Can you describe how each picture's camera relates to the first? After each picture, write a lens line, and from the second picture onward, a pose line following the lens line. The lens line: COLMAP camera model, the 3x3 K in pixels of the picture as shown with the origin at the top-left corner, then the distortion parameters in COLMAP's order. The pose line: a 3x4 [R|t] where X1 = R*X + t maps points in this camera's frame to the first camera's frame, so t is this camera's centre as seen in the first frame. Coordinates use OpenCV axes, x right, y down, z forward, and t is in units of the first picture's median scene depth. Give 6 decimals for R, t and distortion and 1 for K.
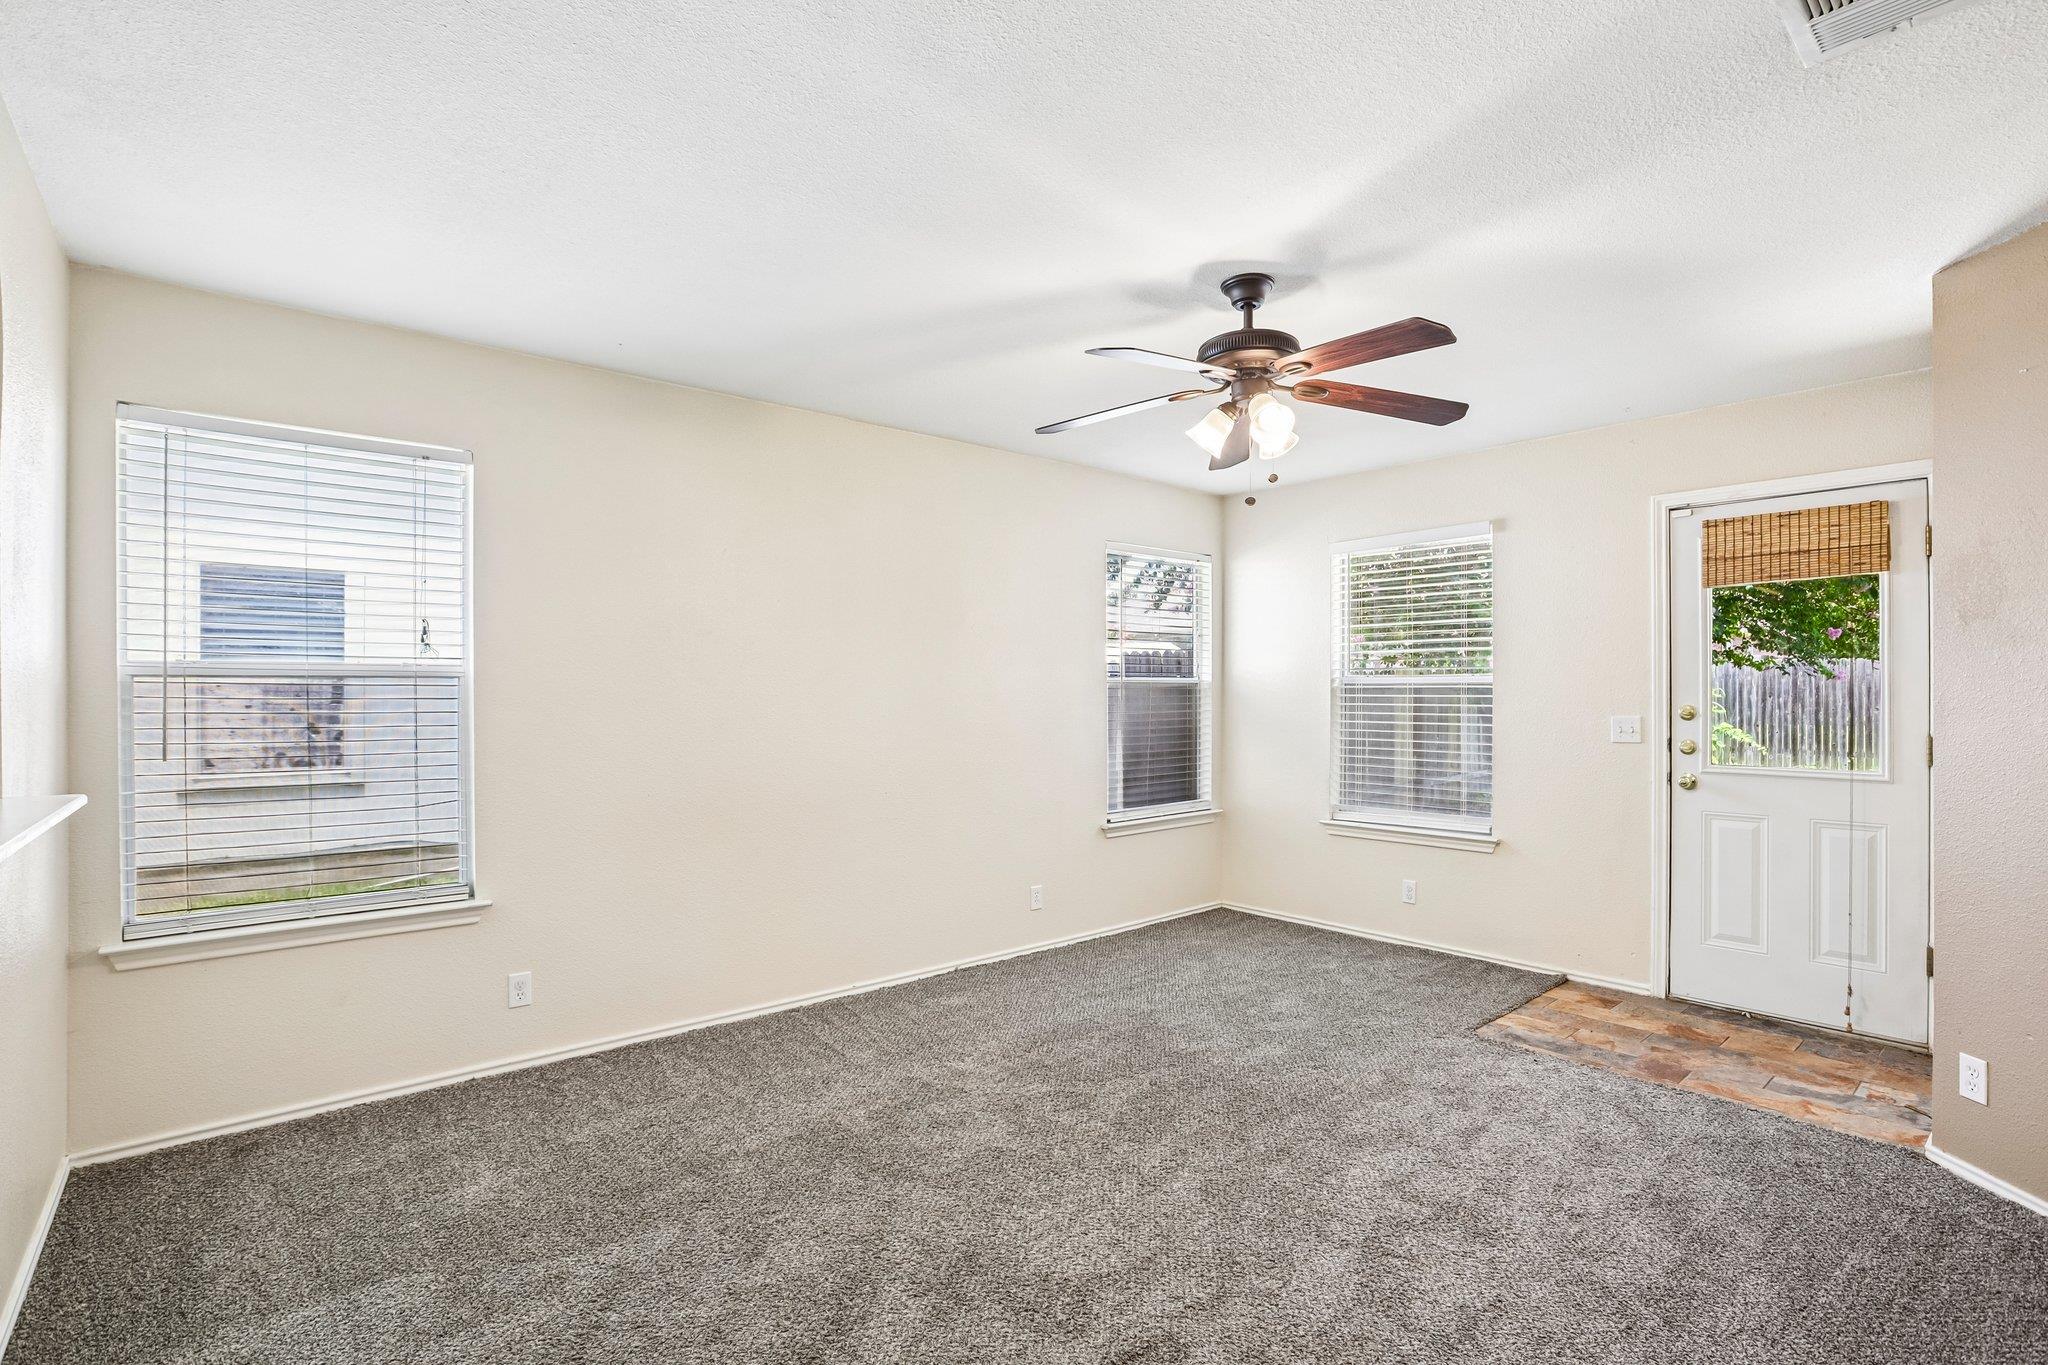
lens RADIAL K [[948.8, 0, 1038.8], [0, 948.8, 694.4], [0, 0, 1]] dist [-0.045441, 0.012024]
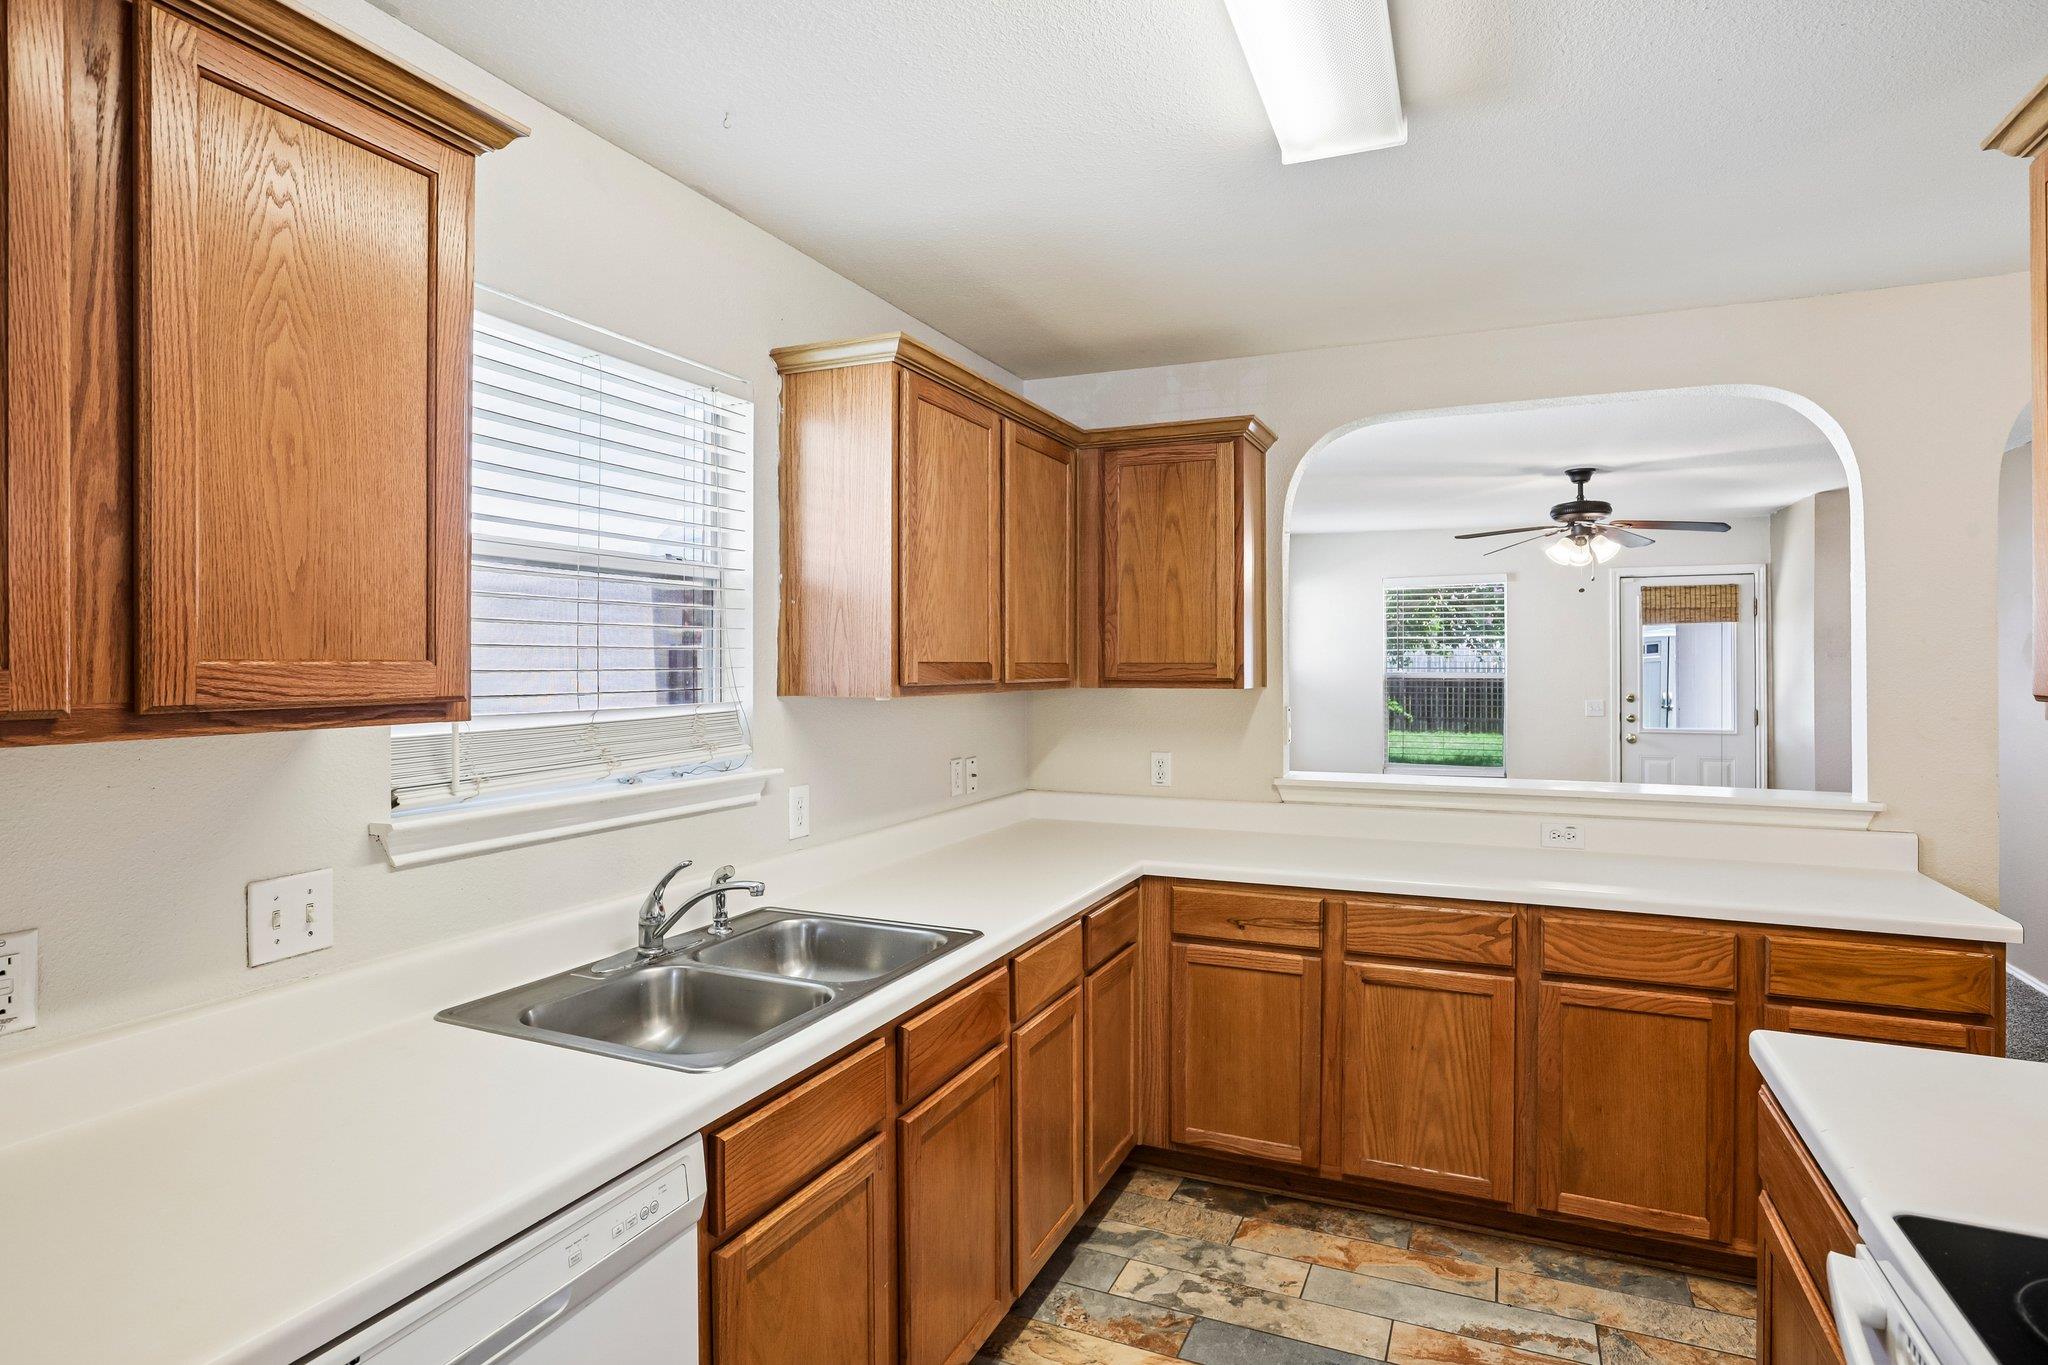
lens RADIAL K [[1066.4, 0, 1028.6], [0, 1066.4, 665.8], [0, 0, 1]] dist [-0.037168, 0.017148]
pose [[0.903605, -0.001588, 0.428363, -1.270386], [0.001480, 0.999999, 0.000585, -0.046930], [-0.428364, 0.000105, 0.903606, -0.310746]]
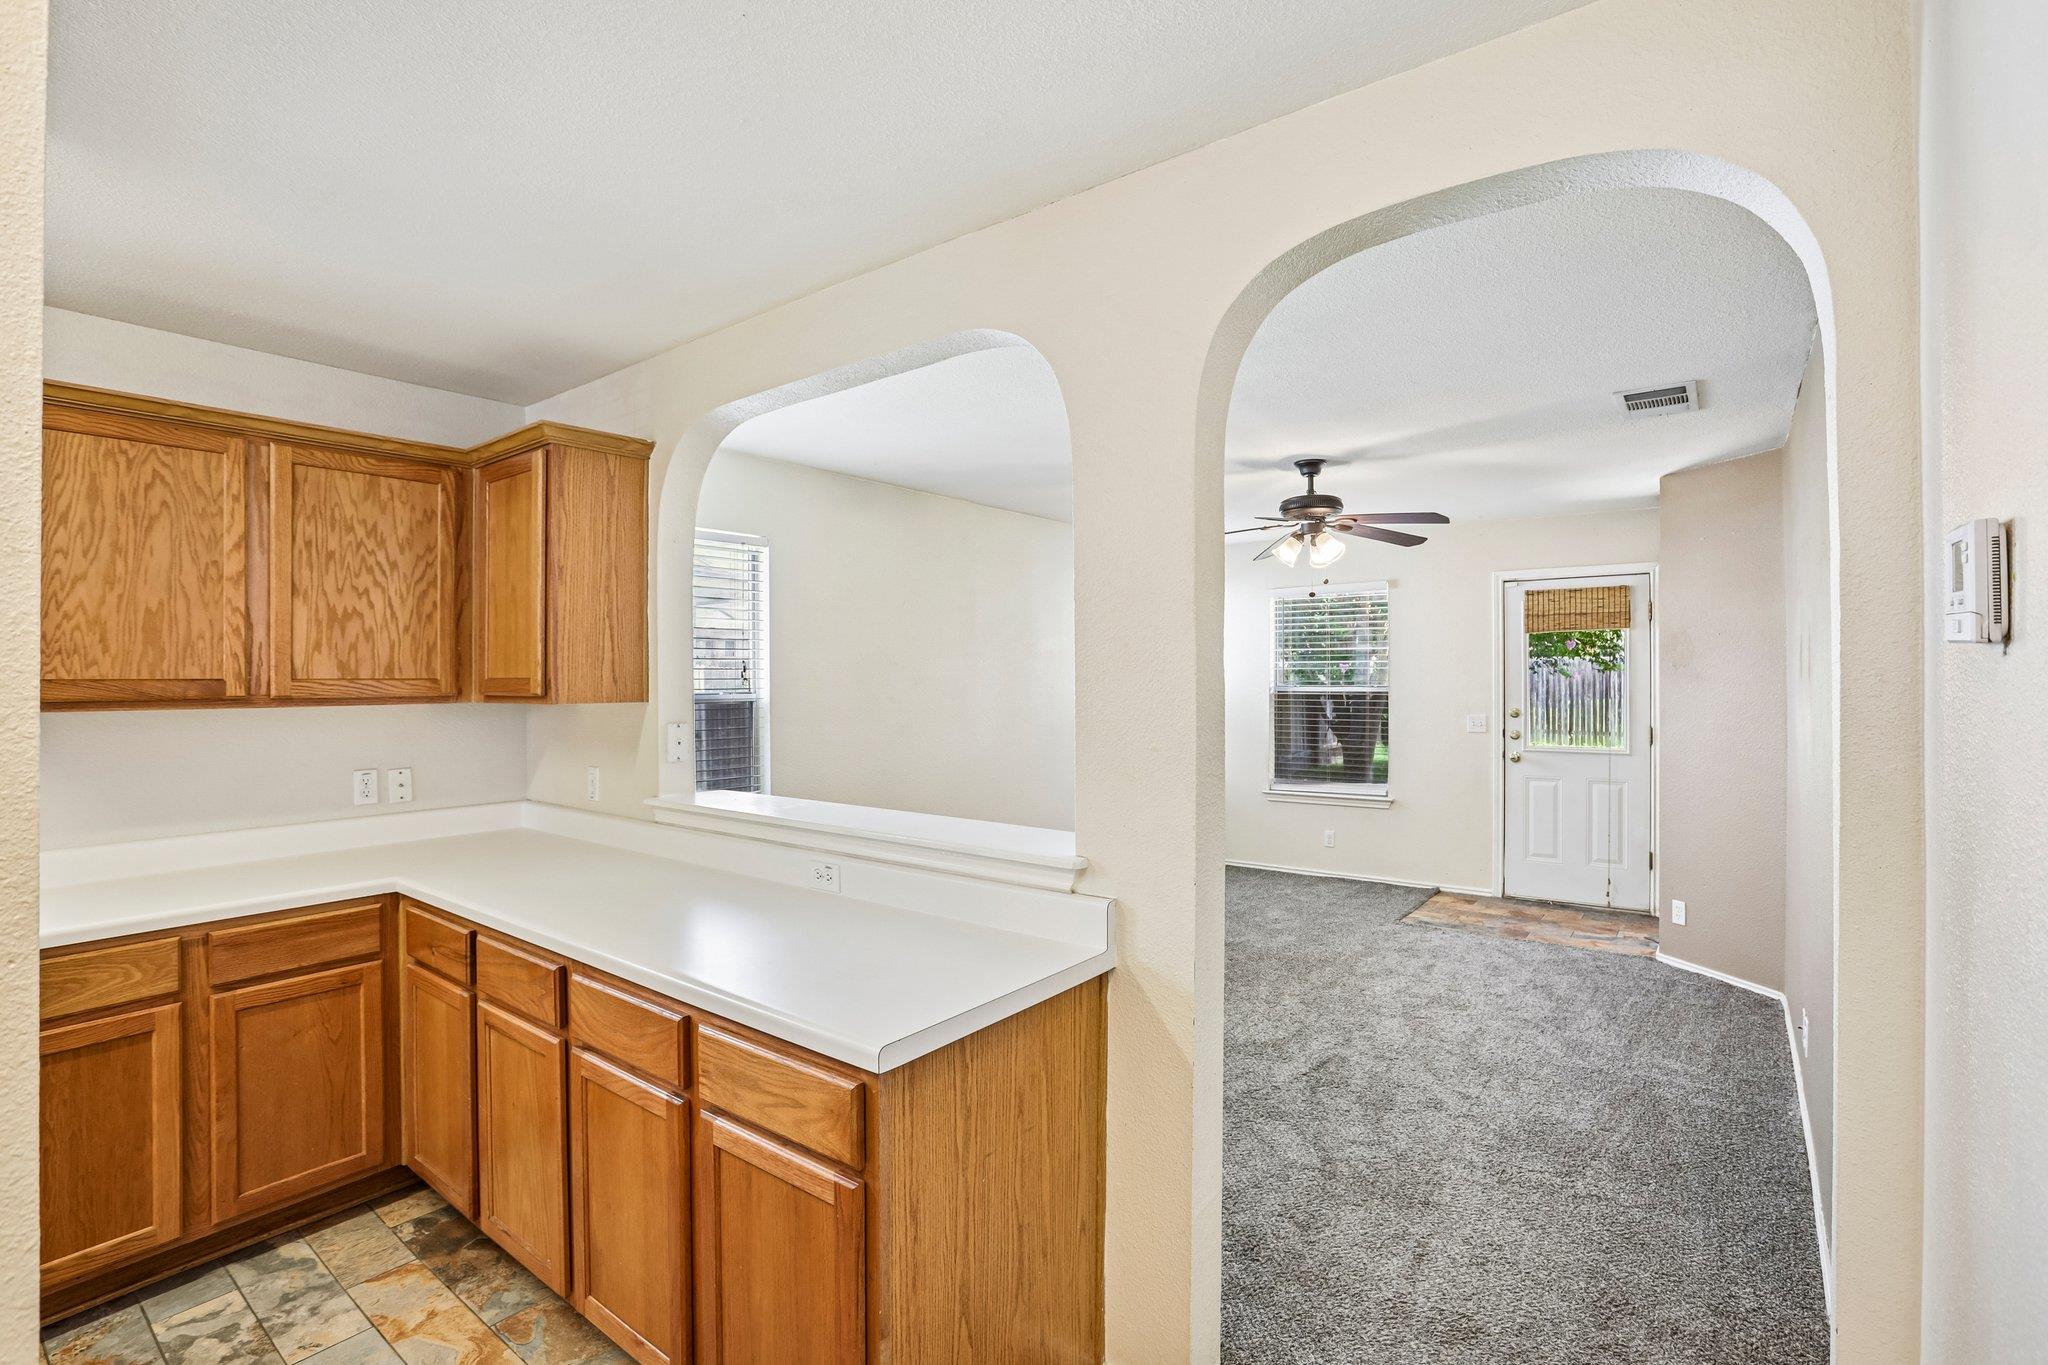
lens RADIAL K [[948.8, 0, 1040.4], [0, 948.8, 687.4], [0, 0, 1]] dist [-0.045441, 0.012024]
pose [[0.975925, -0.007089, 0.217993, -0.471647], [0.005352, 0.999949, 0.008560, -0.045482], [-0.218043, -0.007188, 0.975913, -0.404081]]
